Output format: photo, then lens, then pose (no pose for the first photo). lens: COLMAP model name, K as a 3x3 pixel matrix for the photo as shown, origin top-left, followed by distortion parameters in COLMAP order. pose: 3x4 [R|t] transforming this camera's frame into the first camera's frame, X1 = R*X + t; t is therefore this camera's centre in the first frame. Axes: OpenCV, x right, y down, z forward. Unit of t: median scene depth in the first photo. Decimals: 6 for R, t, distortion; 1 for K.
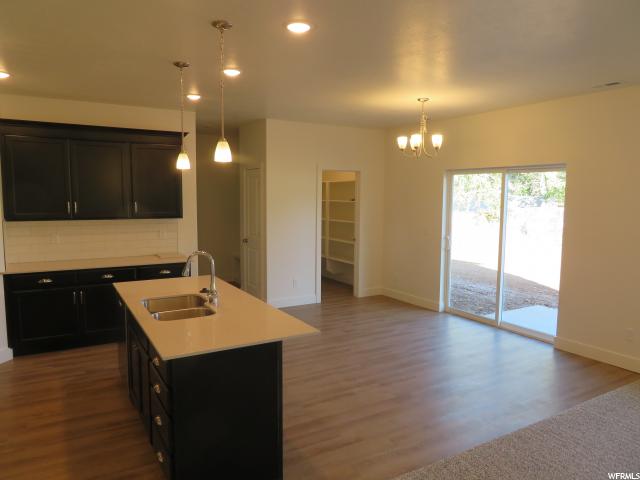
lens RADIAL K [[460.4, 0, 320.0], [0, 460.4, 240.0], [0, 0, 1]] dist [-0.005882, -0.001565]
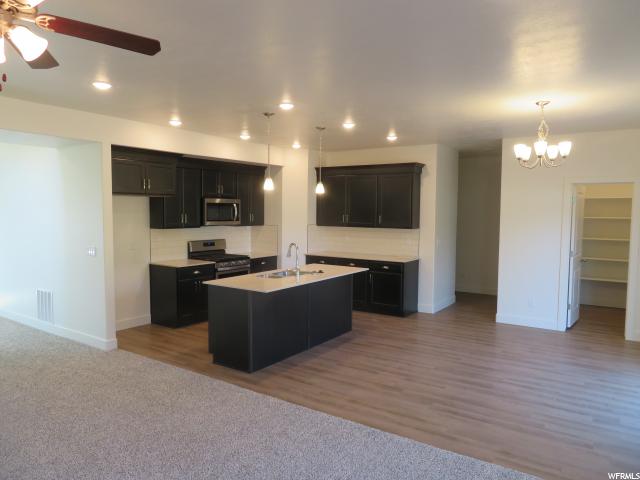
lens RADIAL K [[460.4, 0, 320.0], [0, 460.4, 240.0], [0, 0, 1]] dist [-0.005882, -0.001565]
pose [[0.433084, 0.055785, -0.899626, 0.853523], [-0.095903, 0.995269, 0.015548, -0.014382], [0.896237, 0.079543, 0.436385, 0.248540]]
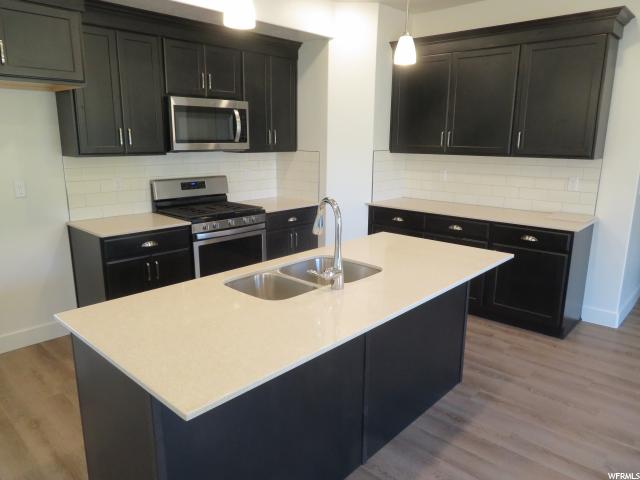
lens RADIAL K [[460.4, 0, 320.0], [0, 460.4, 240.0], [0, 0, 1]] dist [-0.005882, -0.001565]
pose [[0.294650, 0.204096, -0.933556, 0.213692], [-0.100713, 0.978118, 0.182051, -0.020391], [0.950283, 0.040380, 0.308758, 0.543869]]
